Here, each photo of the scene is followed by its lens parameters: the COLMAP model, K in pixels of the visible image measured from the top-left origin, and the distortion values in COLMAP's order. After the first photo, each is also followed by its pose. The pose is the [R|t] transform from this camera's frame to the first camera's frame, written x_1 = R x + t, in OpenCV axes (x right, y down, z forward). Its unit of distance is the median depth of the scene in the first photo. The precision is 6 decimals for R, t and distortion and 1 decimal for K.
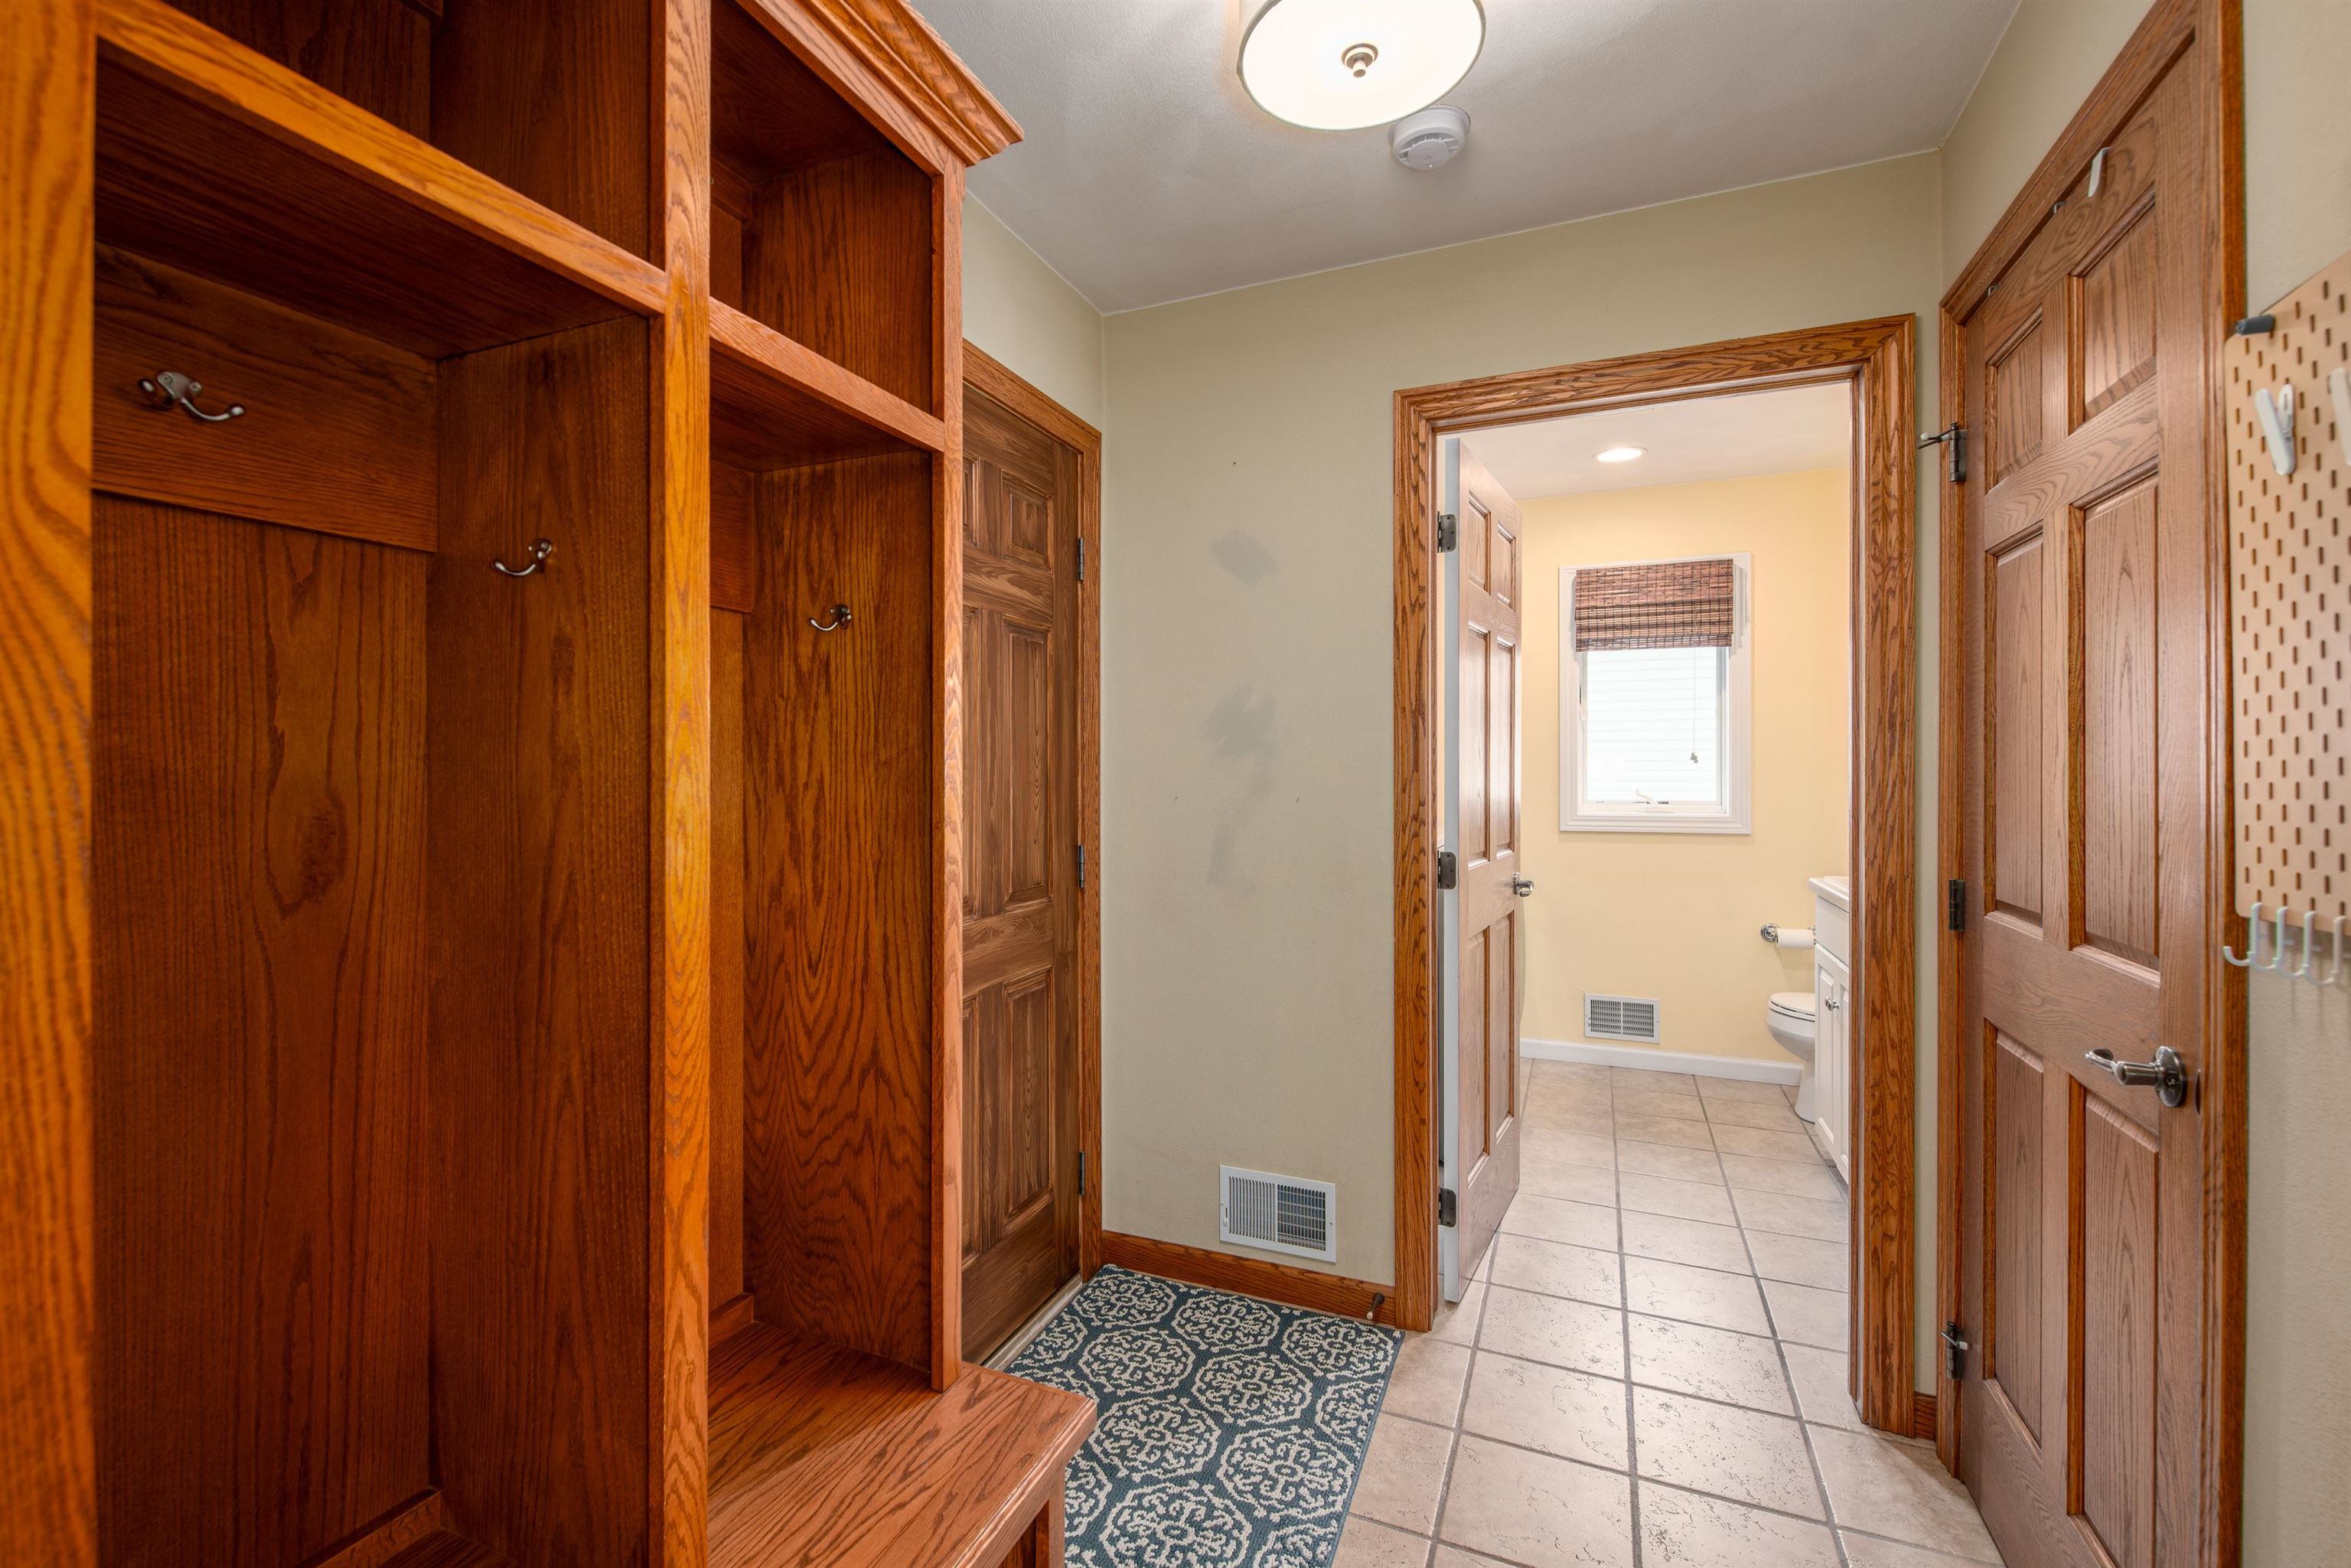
lens RADIAL K [[1004.7, 0, 1140.5], [0, 1004.7, 778.3], [0, 0, 1]] dist [0.007042, -0.000943]
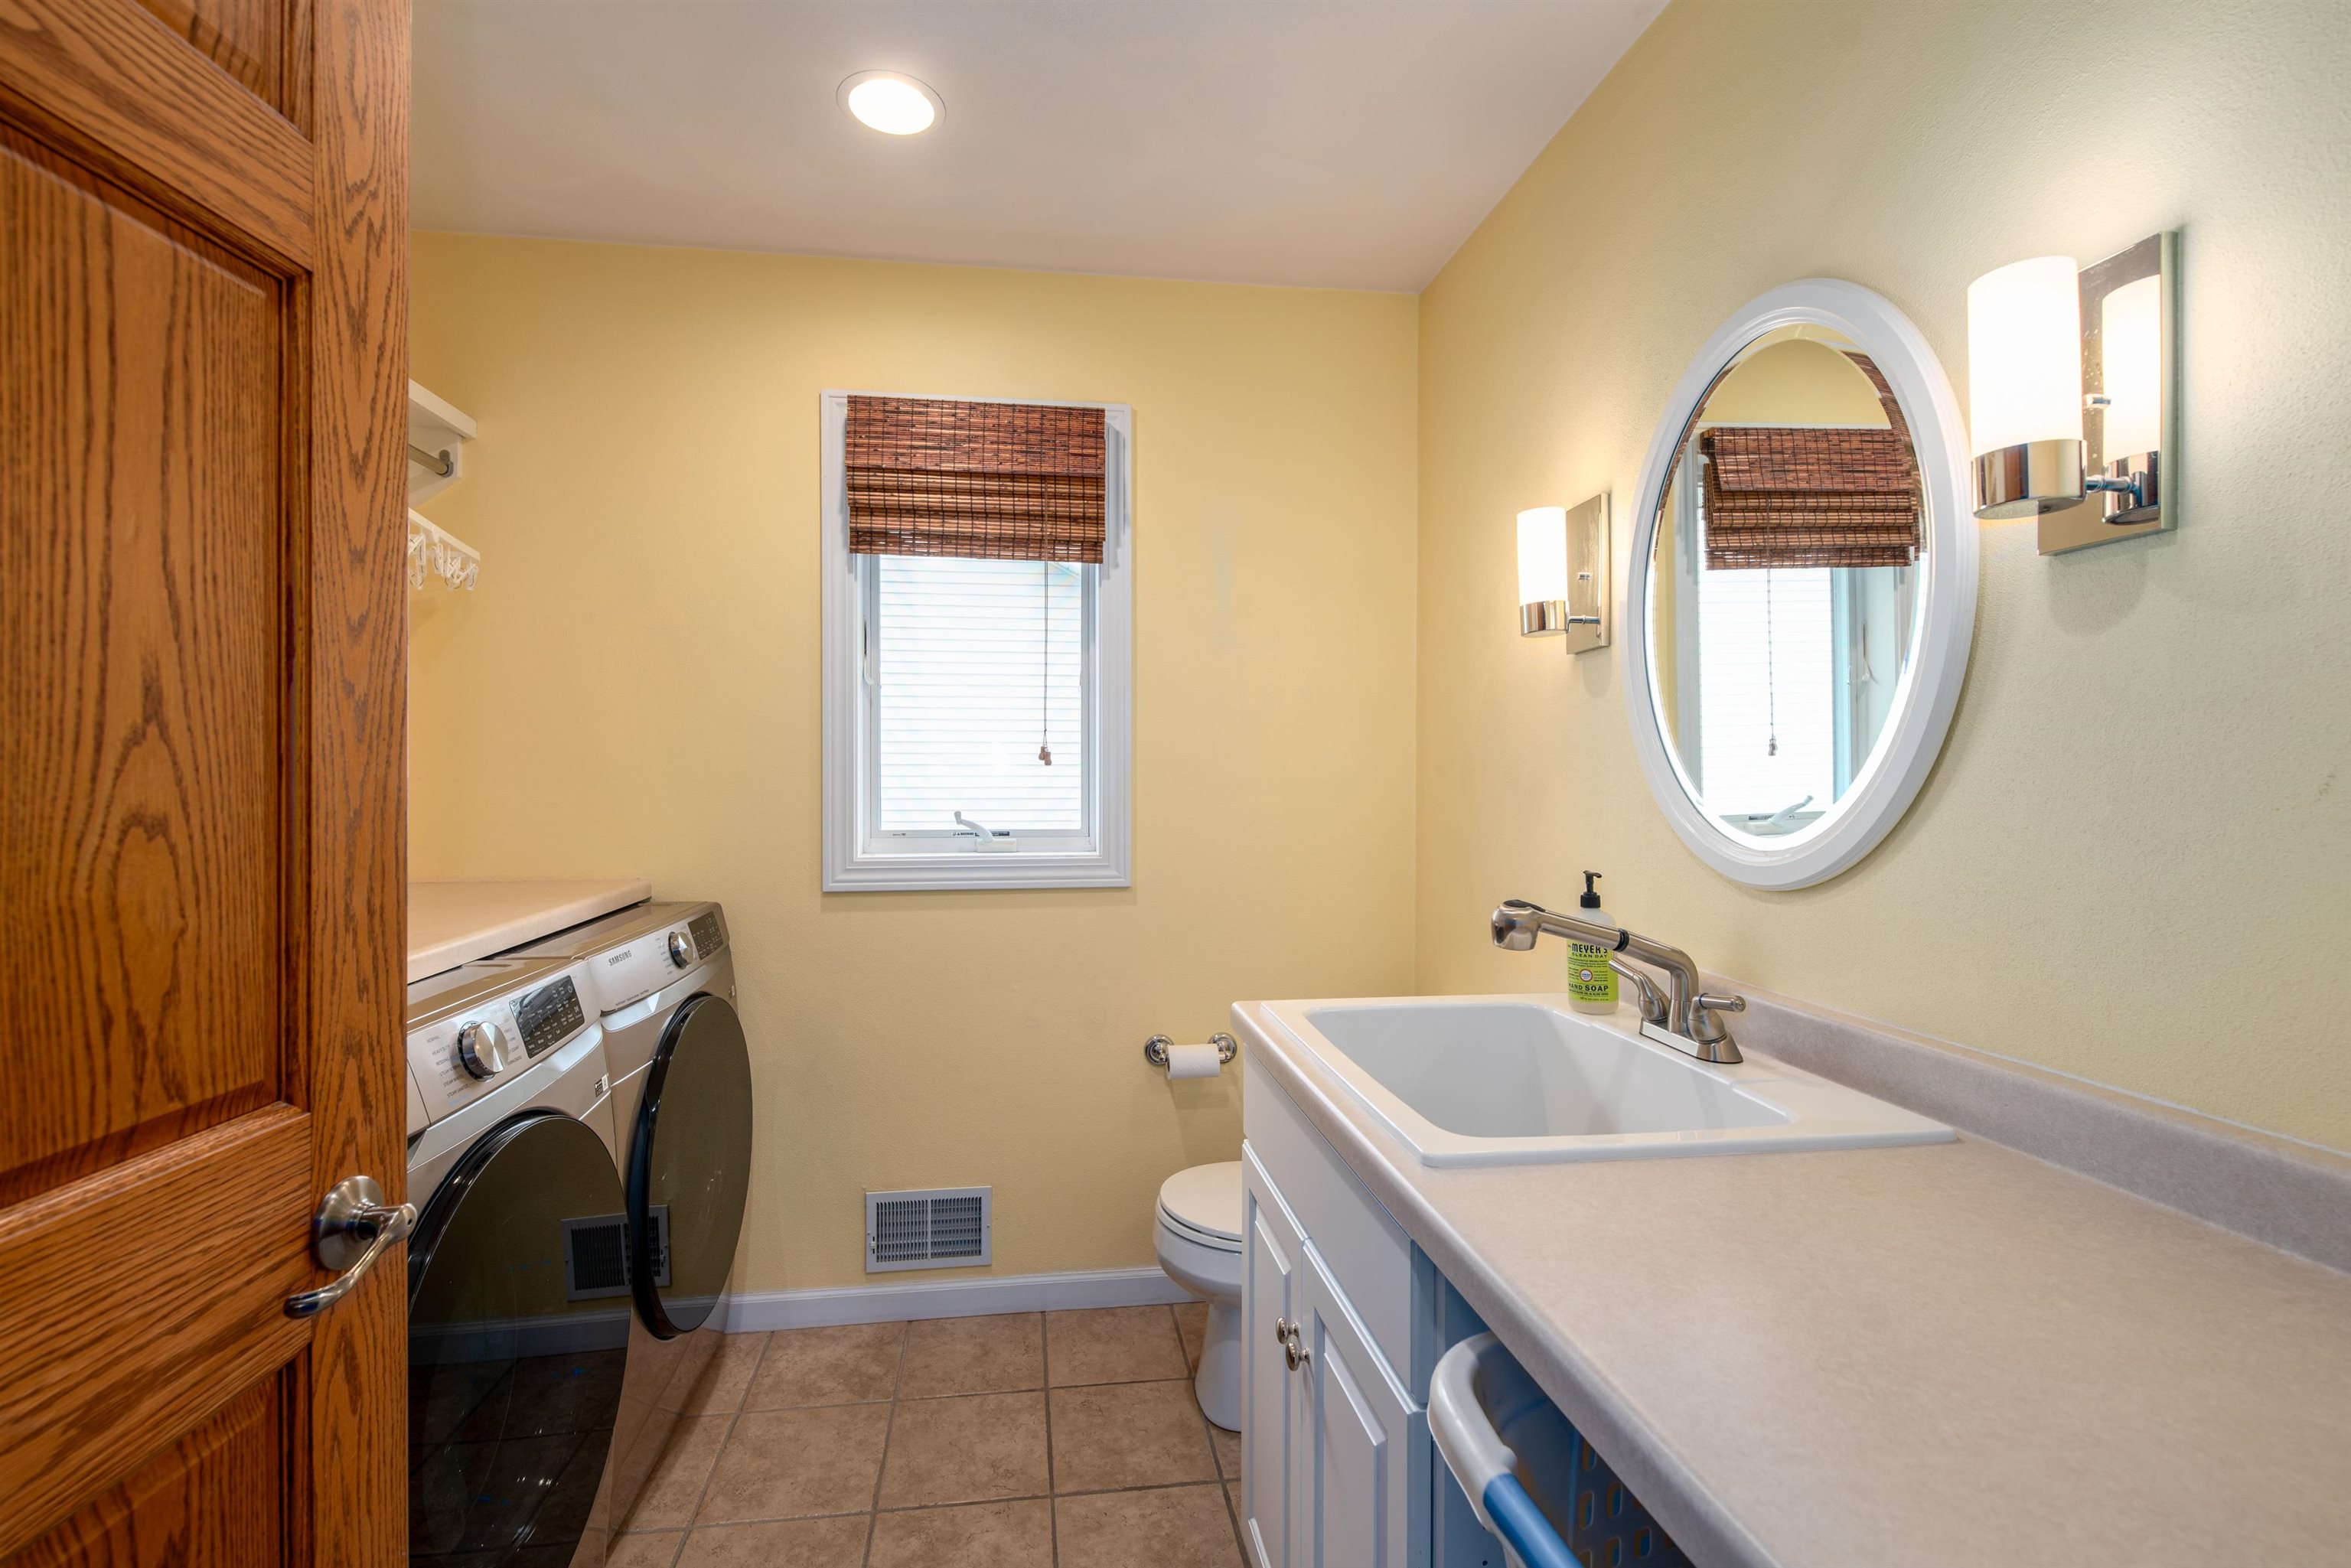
lens RADIAL K [[1027.5, 0, 1170.0], [0, 1027.5, 784.0], [0, 0, 1]] dist [-0.000427, -0.003970]
pose [[0.836002, 0.005114, 0.548702, 0.290667], [-0.002148, 0.999979, -0.006047, -0.001065], [-0.548722, 0.003876, 0.835996, 0.477275]]
